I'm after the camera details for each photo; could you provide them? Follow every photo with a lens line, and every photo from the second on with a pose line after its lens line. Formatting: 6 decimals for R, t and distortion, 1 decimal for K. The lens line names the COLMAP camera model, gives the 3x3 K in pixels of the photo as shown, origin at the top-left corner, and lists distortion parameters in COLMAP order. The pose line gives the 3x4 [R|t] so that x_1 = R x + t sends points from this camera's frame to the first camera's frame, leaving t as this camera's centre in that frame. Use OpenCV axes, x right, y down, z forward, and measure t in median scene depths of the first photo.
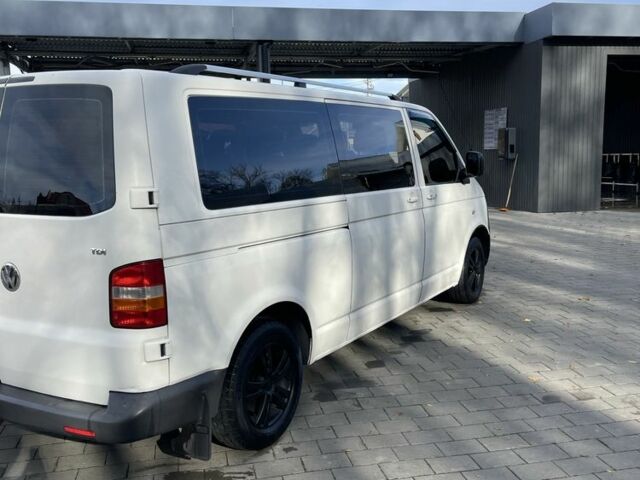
lens RADIAL K [[636.9, 0, 308.0], [0, 636.9, 237.2], [0, 0, 1]] dist [0.124910, -0.210139]
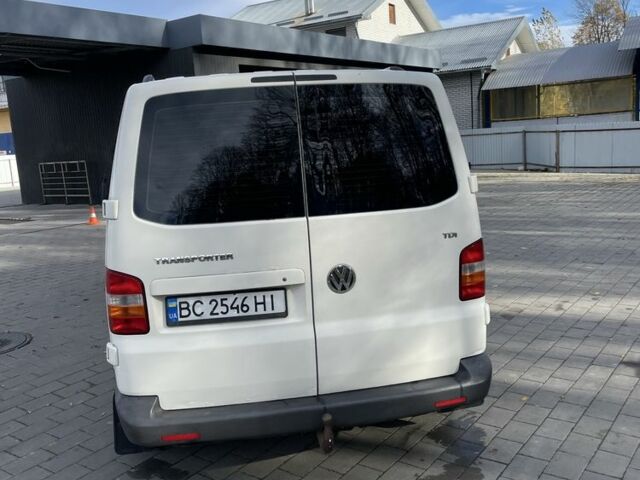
lens RADIAL K [[636.9, 0, 308.0], [0, 636.9, 237.2], [0, 0, 1]] dist [0.124910, -0.210139]
pose [[0.748048, -0.129590, 0.650869, -0.800180], [0.131609, 0.990238, 0.045901, -0.037500], [-0.650464, 0.051324, 0.757801, 0.211499]]
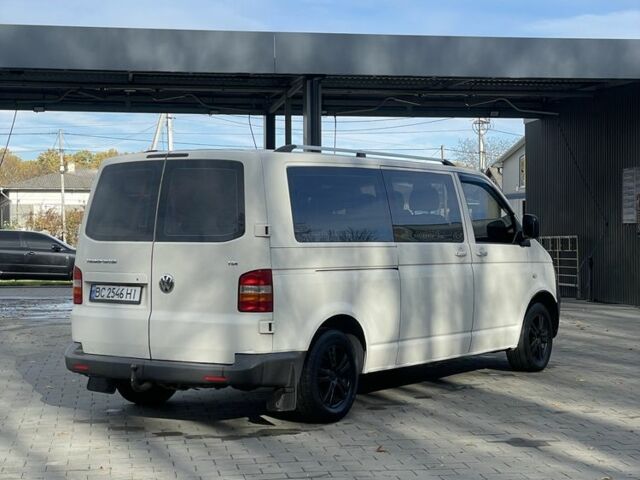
lens RADIAL K [[1186.9, 0, 320.0], [0, 1186.9, 240.0], [0, 0, 1]] dist [0.146094, -0.073113]
pose [[0.998900, 0.017687, -0.043434, 0.011972], [-0.022979, 0.991948, -0.124540, 0.212817], [0.040882, 0.125401, 0.991263, -1.250746]]
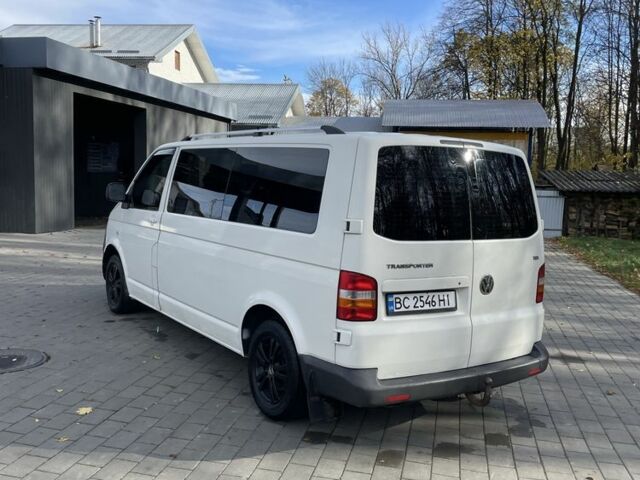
lens RADIAL K [[636.9, 0, 308.0], [0, 636.9, 237.2], [0, 0, 1]] dist [0.124910, -0.210139]
pose [[0.426987, -0.051641, 0.902782, -1.344636], [0.074671, 0.996972, 0.021712, -0.071827], [-0.901170, 0.058141, 0.429550, 0.531840]]
